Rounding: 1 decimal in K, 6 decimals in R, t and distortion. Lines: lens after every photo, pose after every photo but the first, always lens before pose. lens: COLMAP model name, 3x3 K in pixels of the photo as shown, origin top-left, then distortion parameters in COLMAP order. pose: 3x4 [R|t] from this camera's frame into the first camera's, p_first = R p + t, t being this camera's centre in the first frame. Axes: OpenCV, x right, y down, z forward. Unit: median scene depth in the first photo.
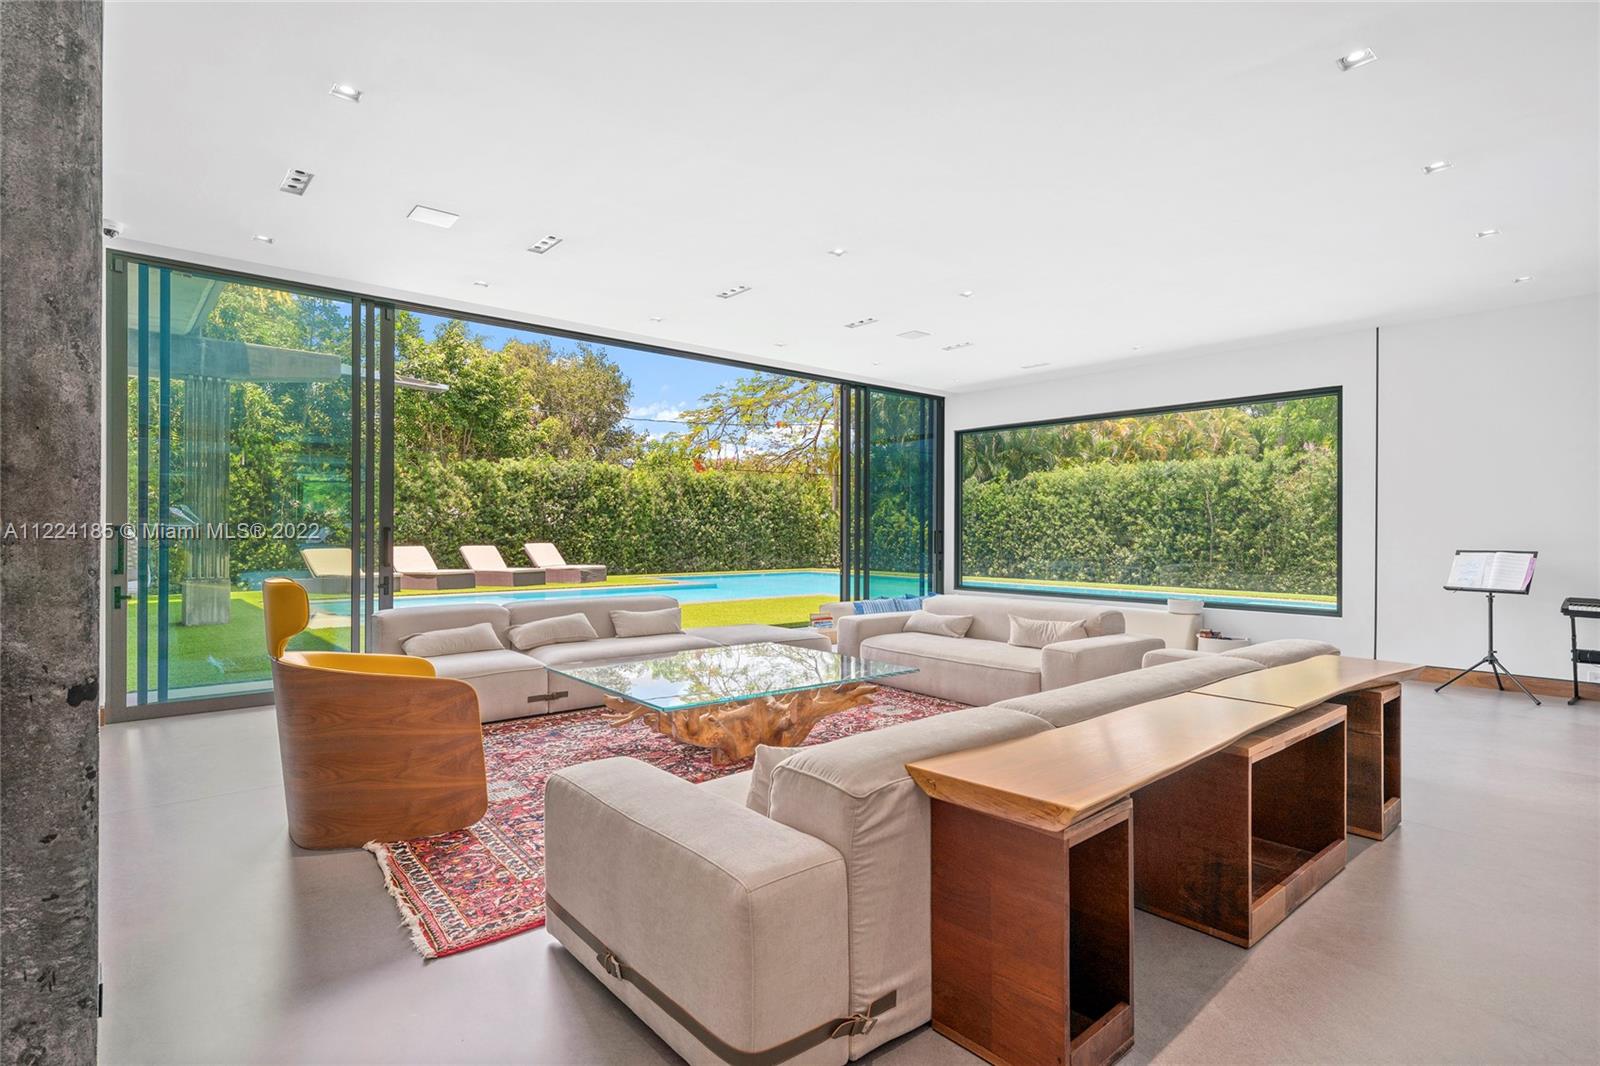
lens RADIAL K [[804.6, 0, 799.8], [0, 804.6, 528.7], [0, 0, 1]] dist [0.007168, -0.001500]
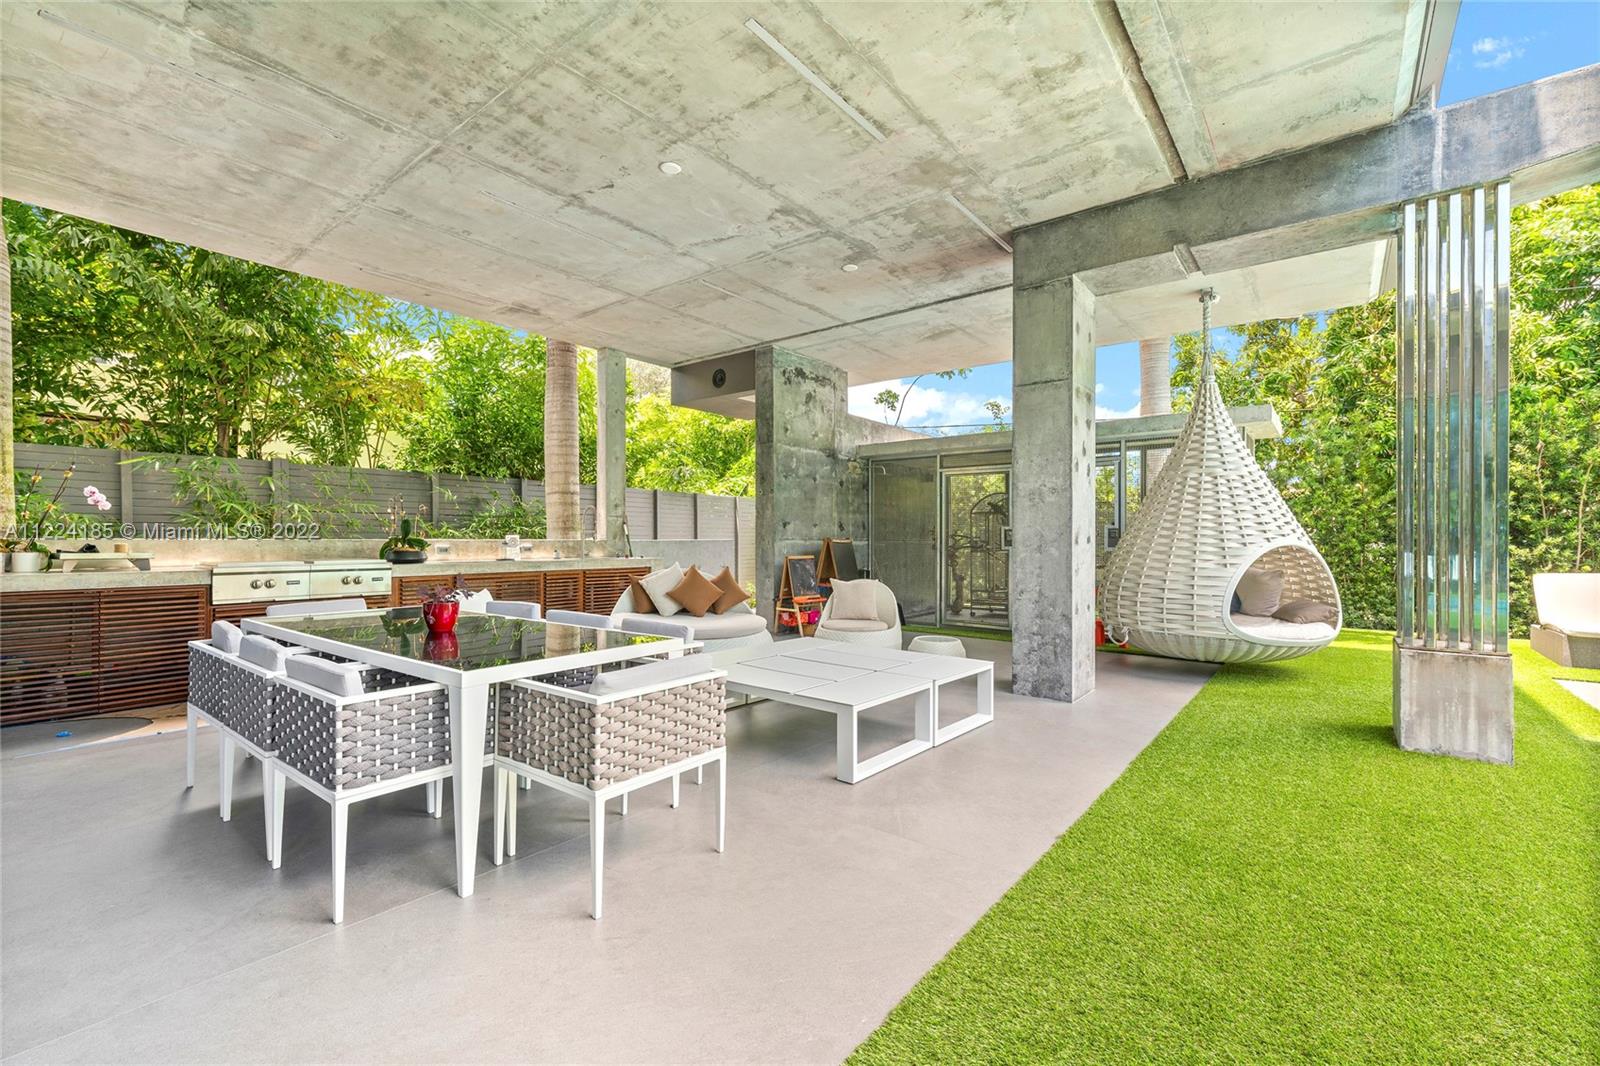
lens RADIAL K [[698.7, 0, 792.7], [0, 698.7, 534.5], [0, 0, 1]] dist [0.000224, 0.001626]
pose [[0.191296, -0.008357, -0.981497, -0.760868], [0.000288, 0.999964, -0.008458, 0.003898], [0.981532, 0.001335, 0.191291, 1.023368]]
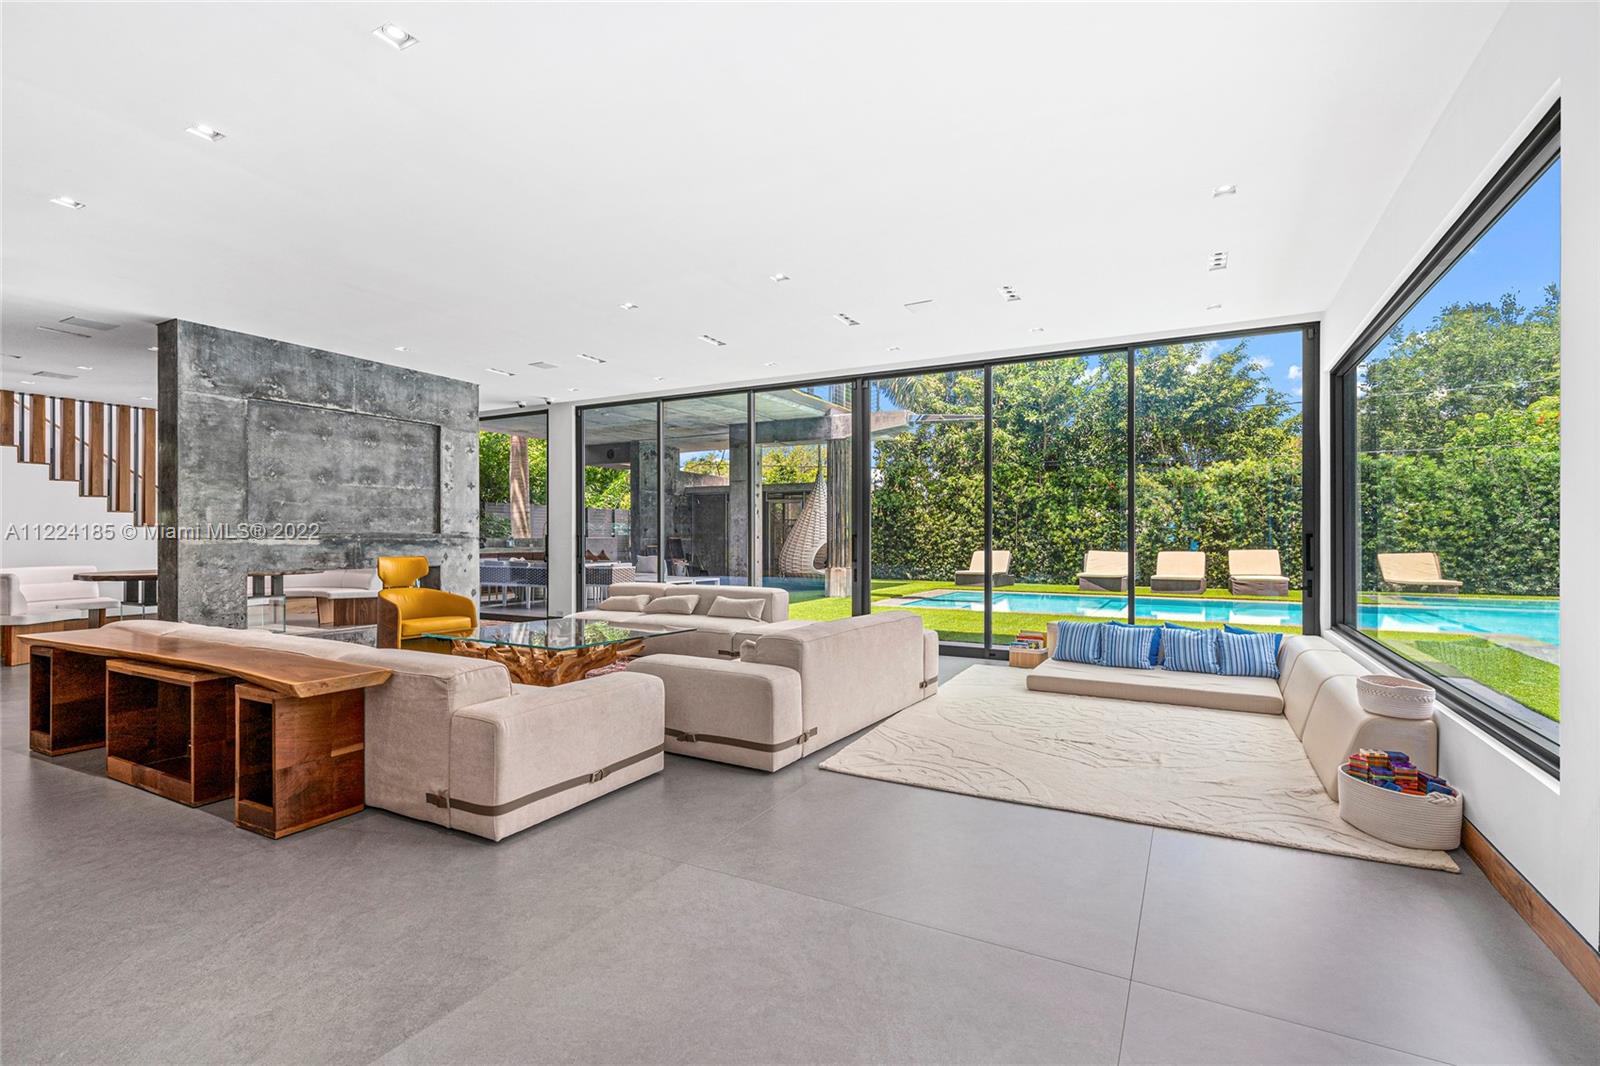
lens RADIAL K [[737.4, 0, 799.9], [0, 737.4, 540.3], [0, 0, 1]] dist [0.031023, -0.000046]
pose [[0.379944, 0.001430, -0.925008, 0.983841], [0.004420, 0.999985, 0.003361, 0.004844], [0.924999, -0.005365, 0.379932, 0.696022]]
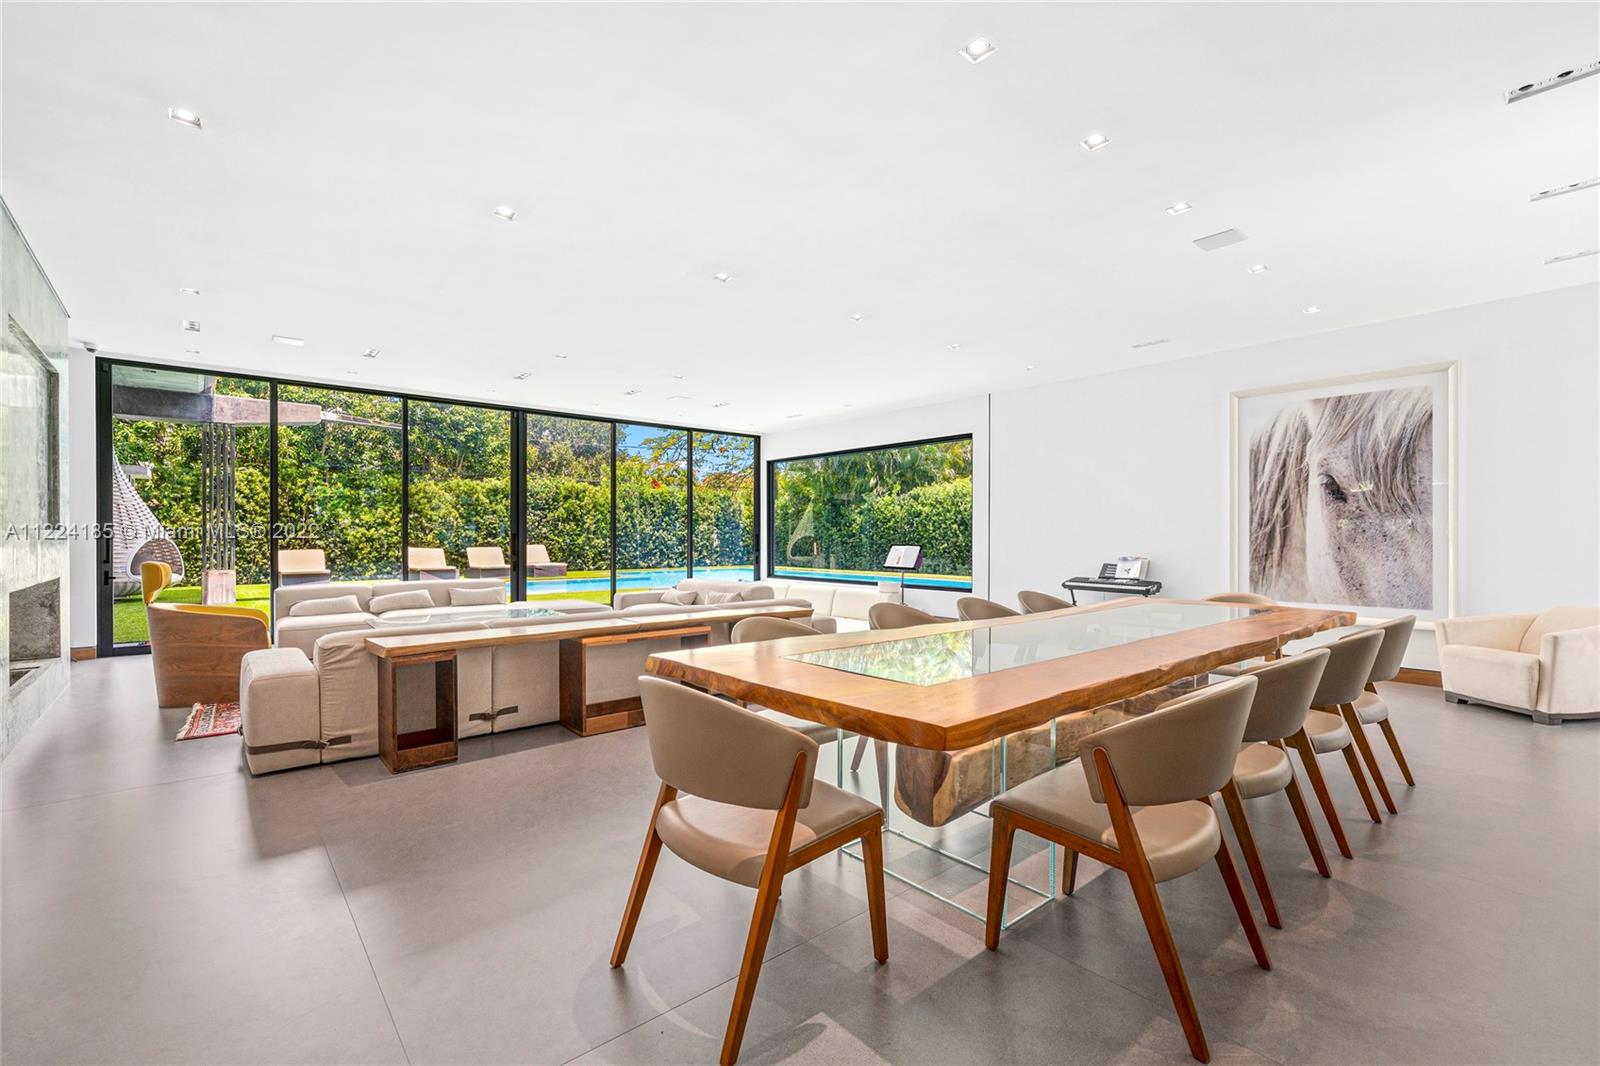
lens RADIAL K [[698.7, 0, 799.7], [0, 698.7, 535.8], [0, 0, 1]] dist [0.000224, 0.001626]
pose [[0.999976, -0.003414, -0.006028, 0.457325], [0.003434, 0.999989, 0.003281, 0.002507], [0.006016, -0.003301, 0.999976, -0.314009]]
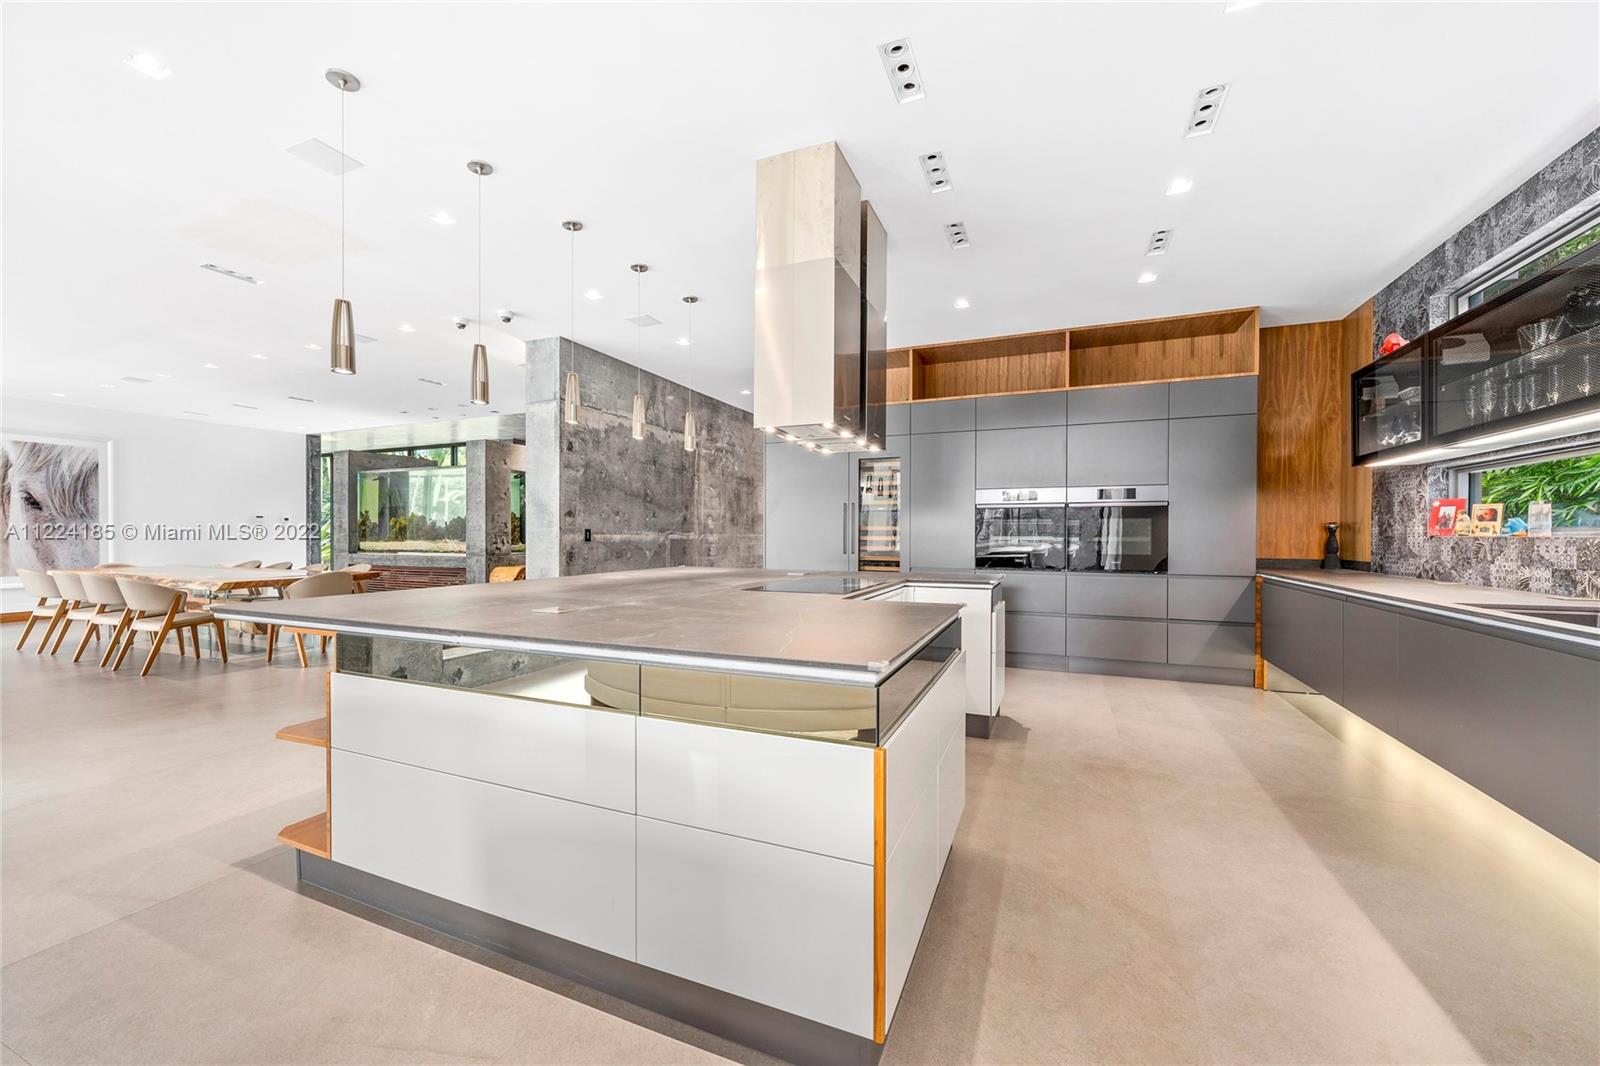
lens RADIAL K [[632.5, 0, 797.2], [0, 632.5, 536.4], [0, 0, 1]] dist [0.002440, 0.000532]
pose [[-0.446329, -0.007927, 0.894834, -0.900170], [-0.003460, 0.999969, 0.007133, 0.002903], [-0.894862, 0.000088, -0.446342, -0.195979]]
